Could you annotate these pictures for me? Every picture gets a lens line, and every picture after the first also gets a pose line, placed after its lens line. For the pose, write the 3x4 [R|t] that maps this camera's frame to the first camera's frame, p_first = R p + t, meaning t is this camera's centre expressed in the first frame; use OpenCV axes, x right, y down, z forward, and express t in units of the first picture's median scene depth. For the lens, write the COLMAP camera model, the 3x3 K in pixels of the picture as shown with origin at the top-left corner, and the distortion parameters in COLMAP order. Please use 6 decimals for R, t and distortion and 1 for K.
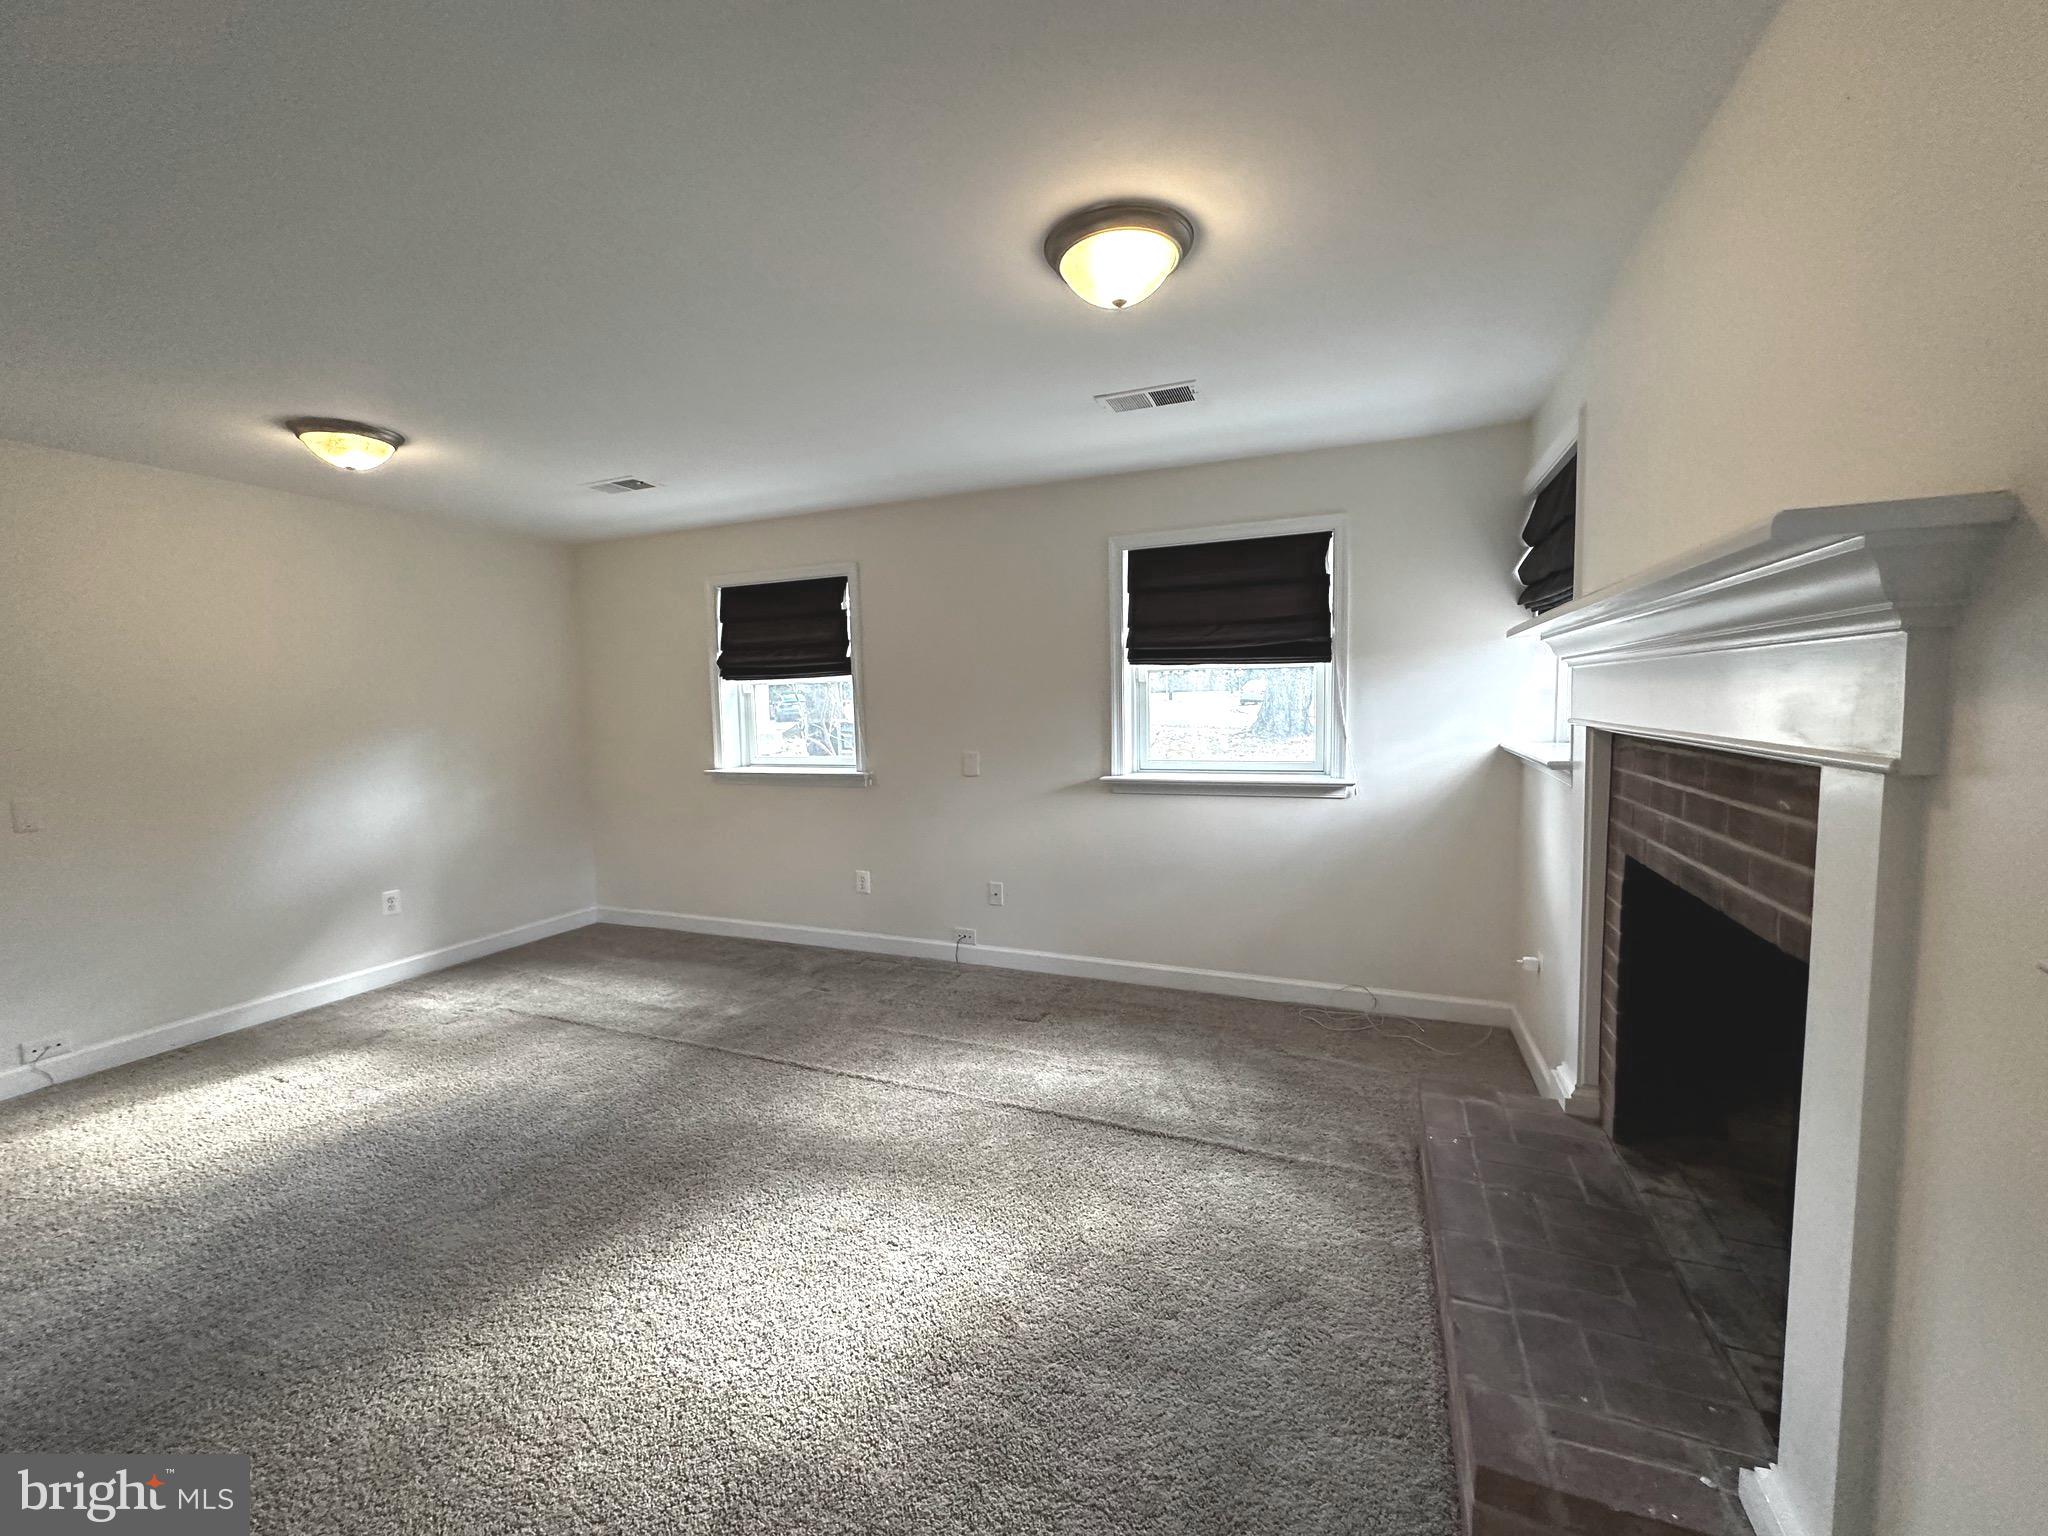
lens RADIAL K [[810.6, 0, 1034.1], [0, 810.6, 772.2], [0, 0, 1]] dist [-0.001570, -0.000293]
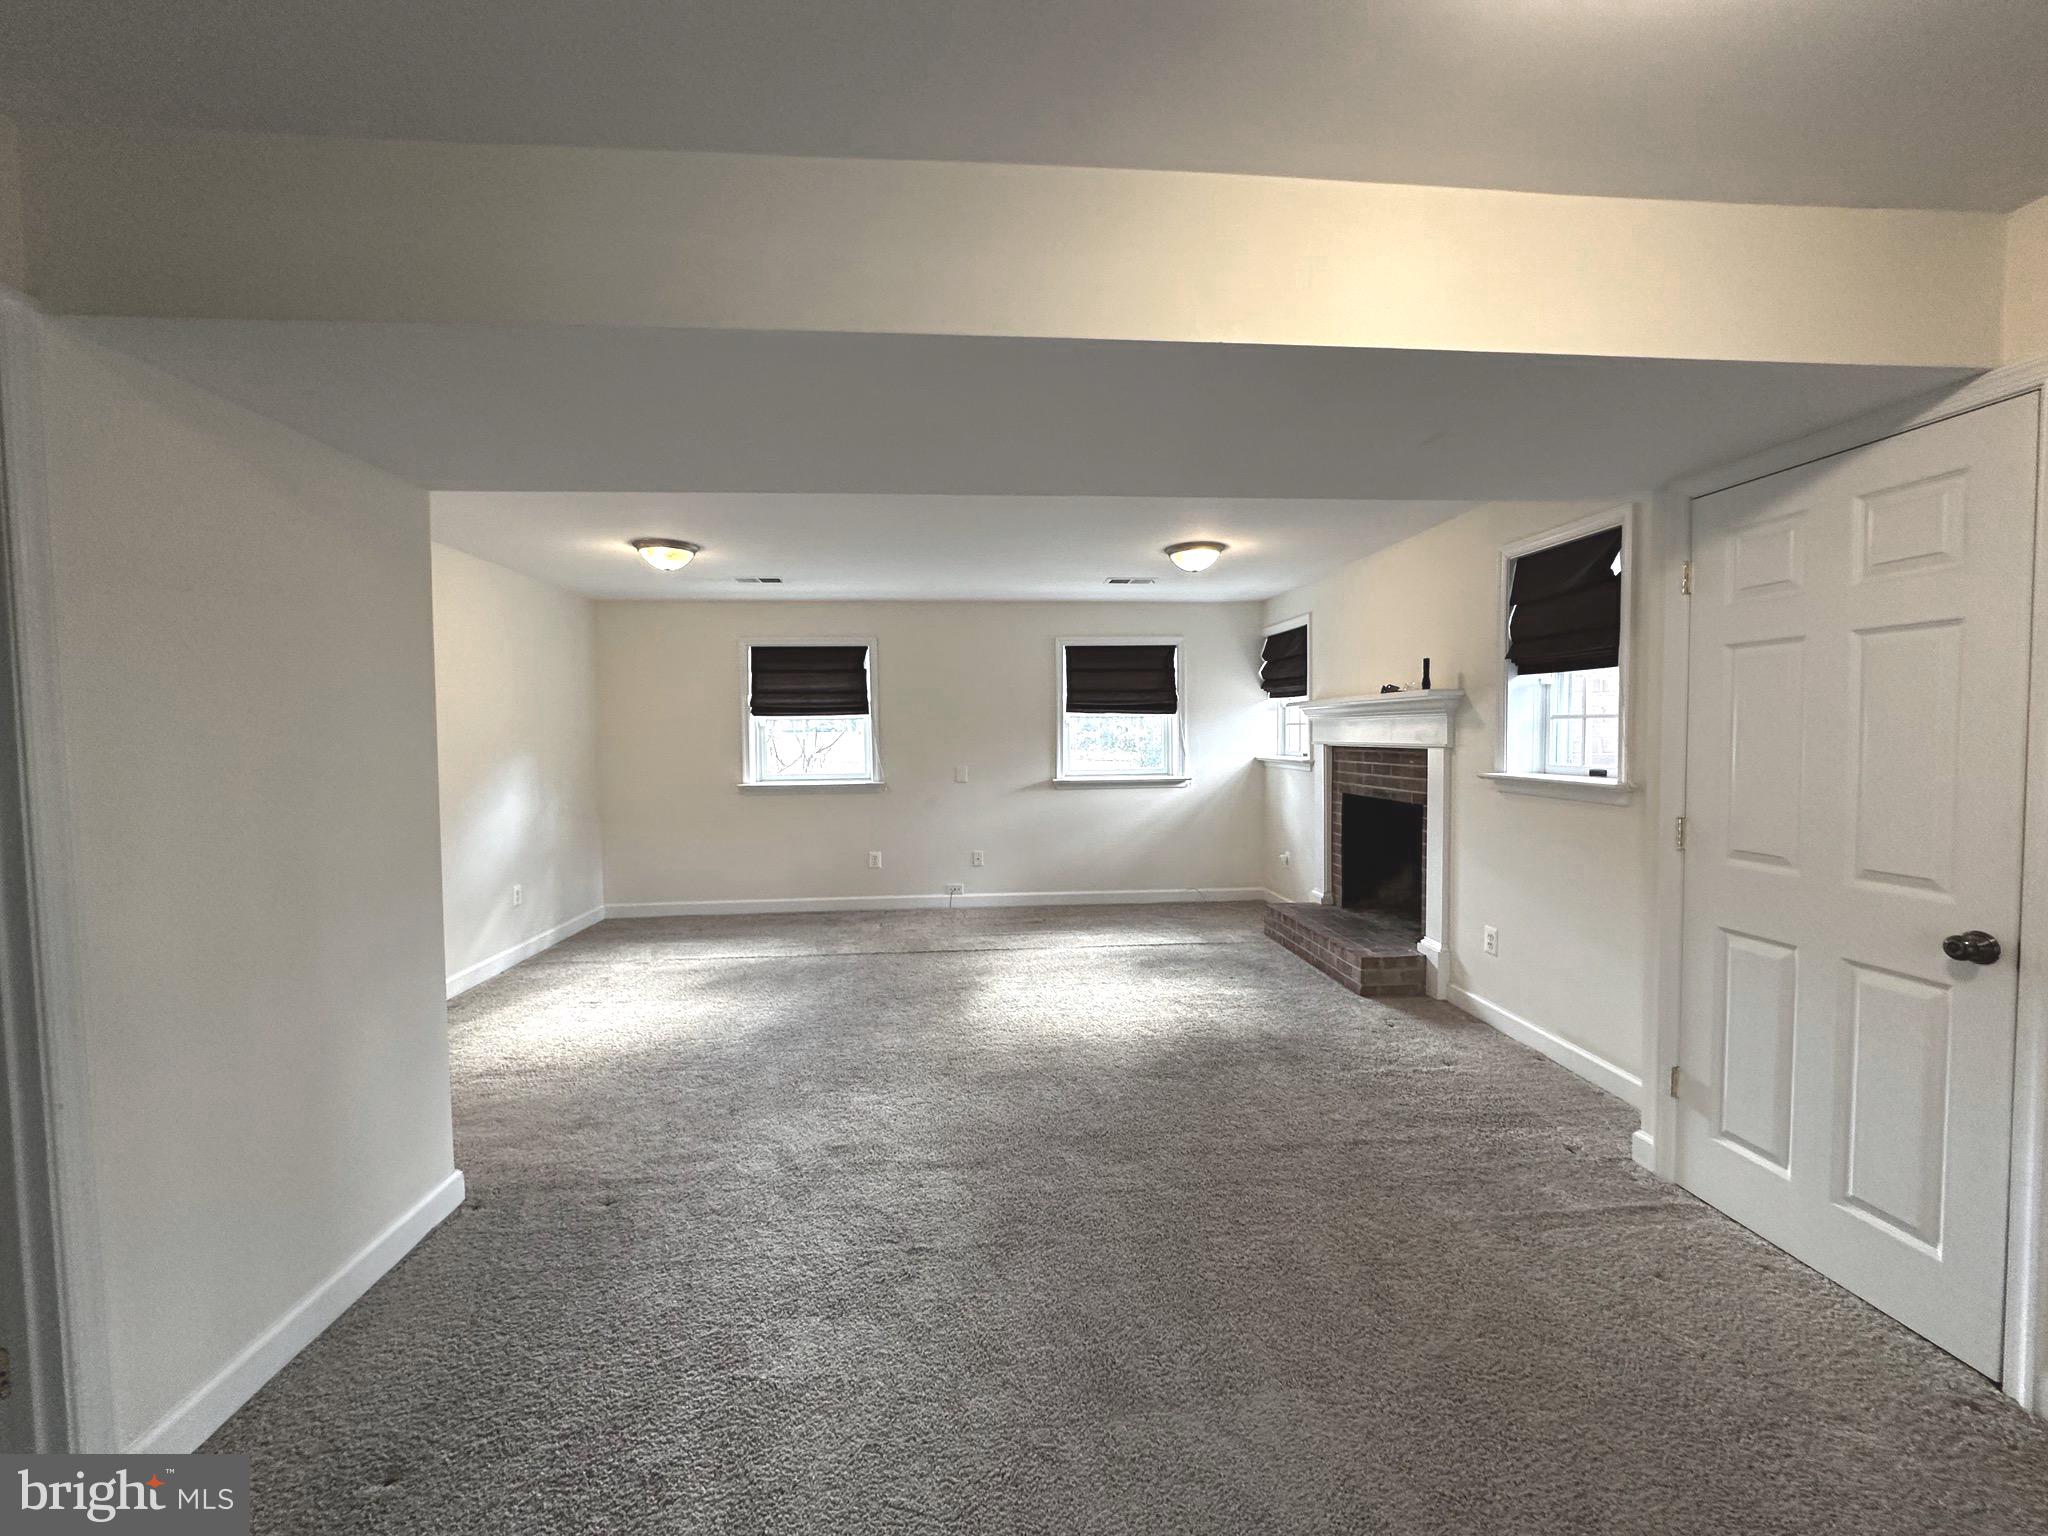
lens RADIAL K [[810.6, 0, 1025.9], [0, 810.6, 762.1], [0, 0, 1]] dist [-0.001570, -0.000293]
pose [[0.892926, -0.006732, 0.450154, -0.751701], [0.033735, 0.998078, -0.051991, 0.058100], [-0.448938, 0.061610, 0.891436, -0.483809]]
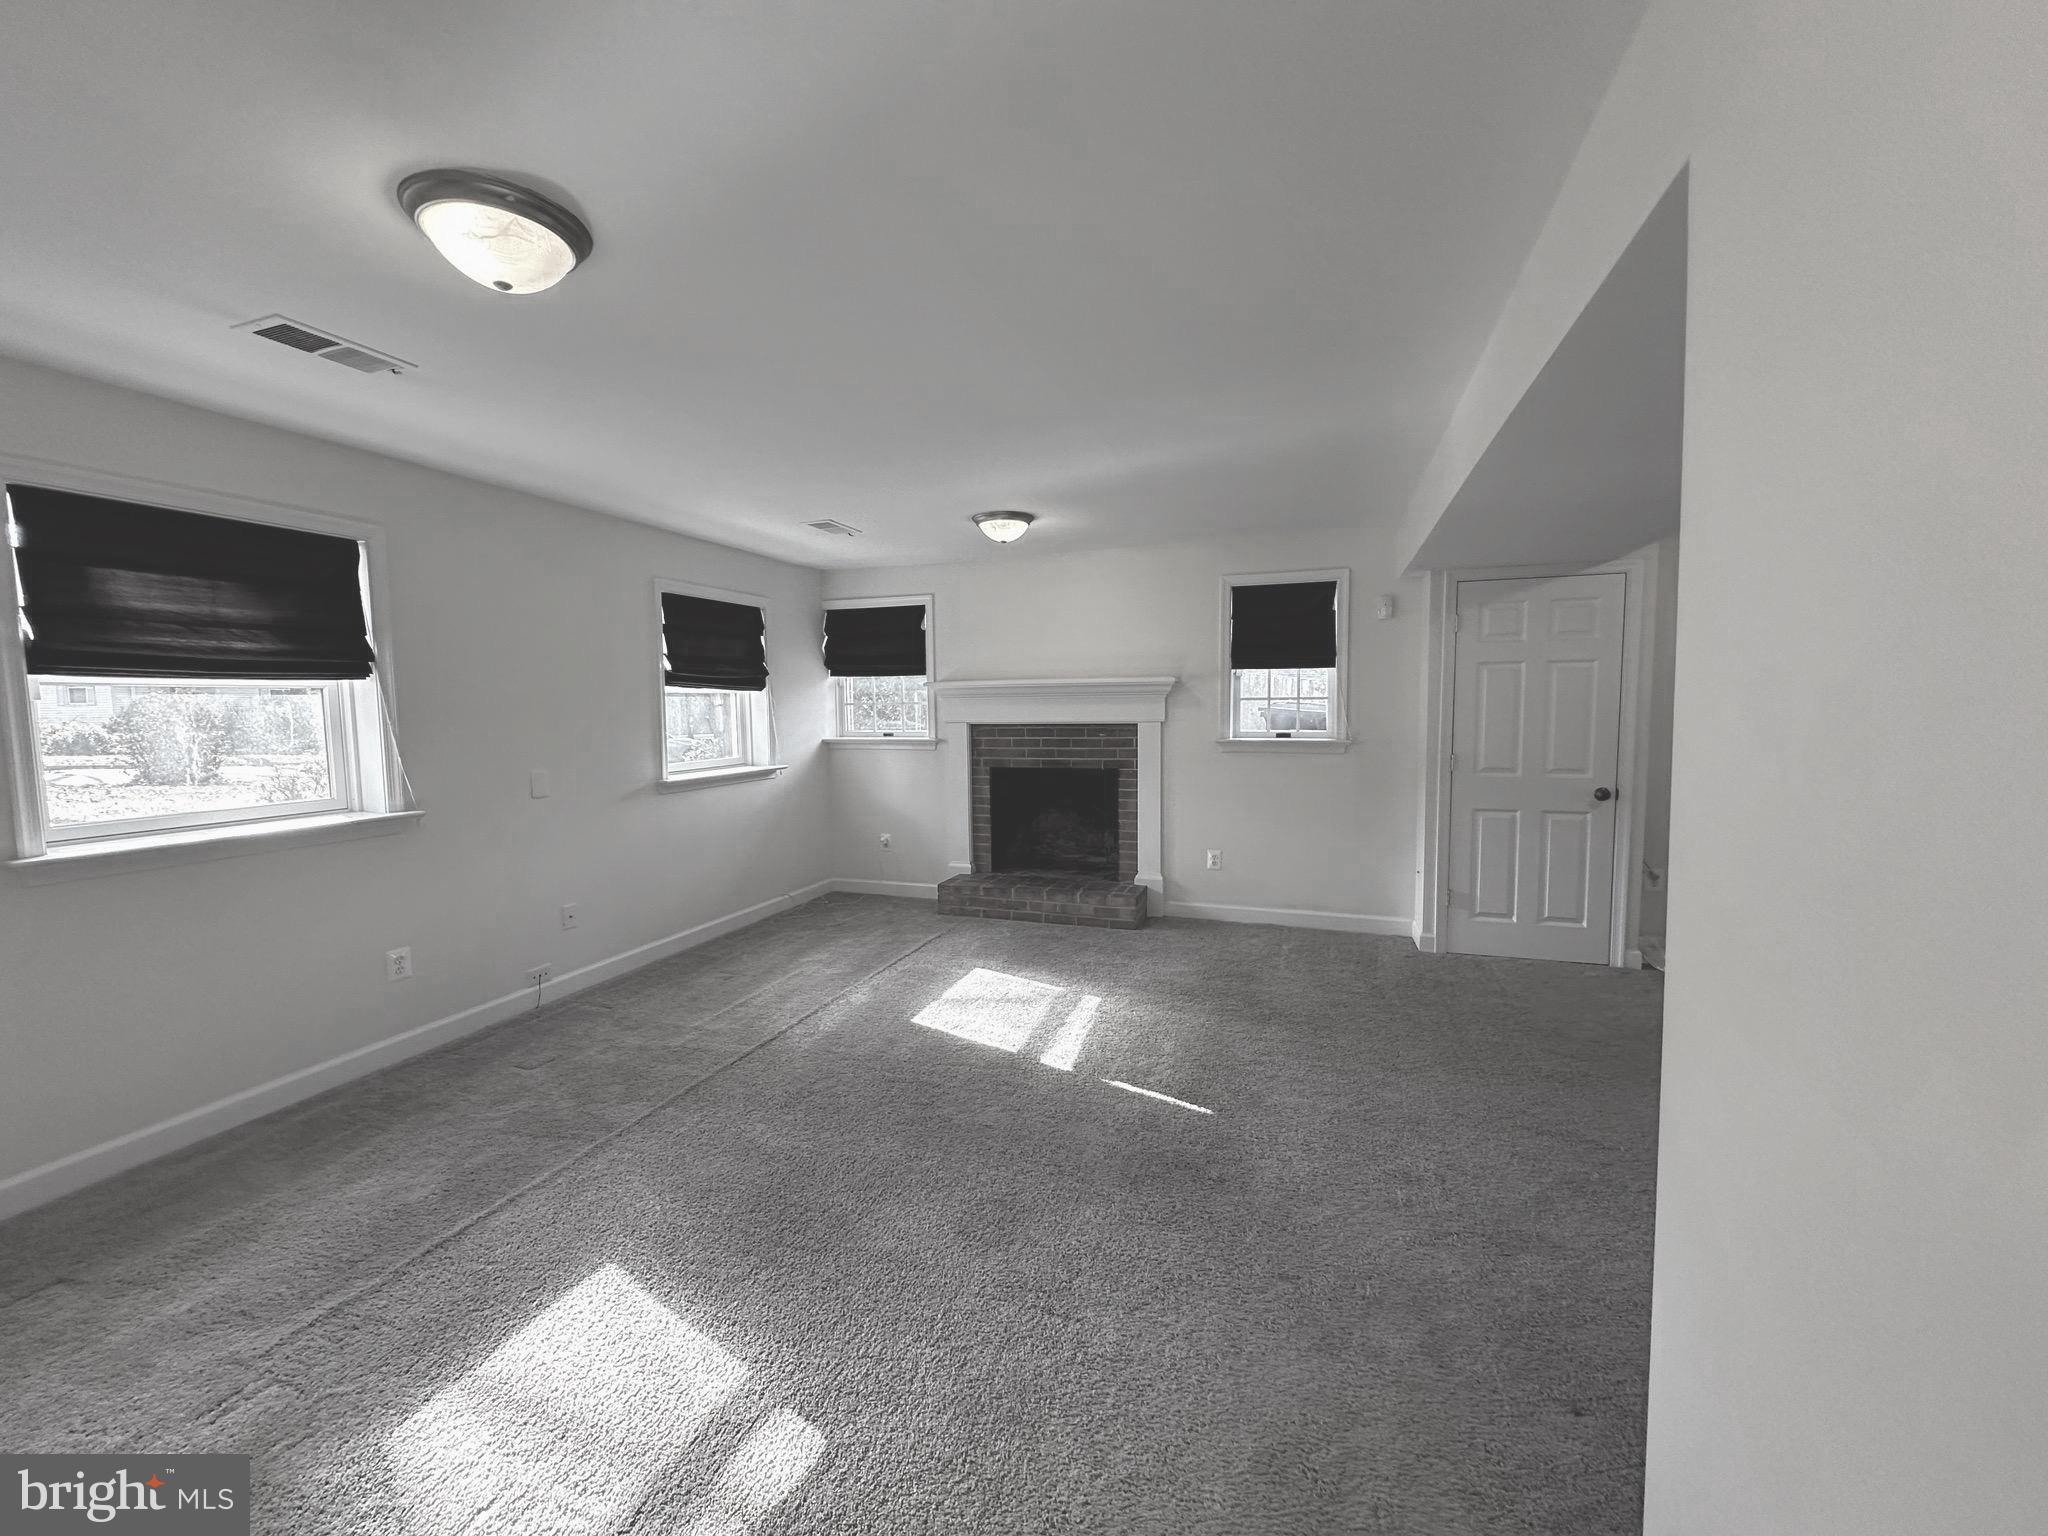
lens RADIAL K [[810.6, 0, 1017.8], [0, 810.6, 765.9], [0, 0, 1]] dist [-0.001570, -0.000293]
pose [[-0.042724, -0.053910, 0.997631, -1.163157], [0.101882, 0.993103, 0.058029, -0.031771], [-0.993879, 0.104120, -0.036937, 0.563126]]
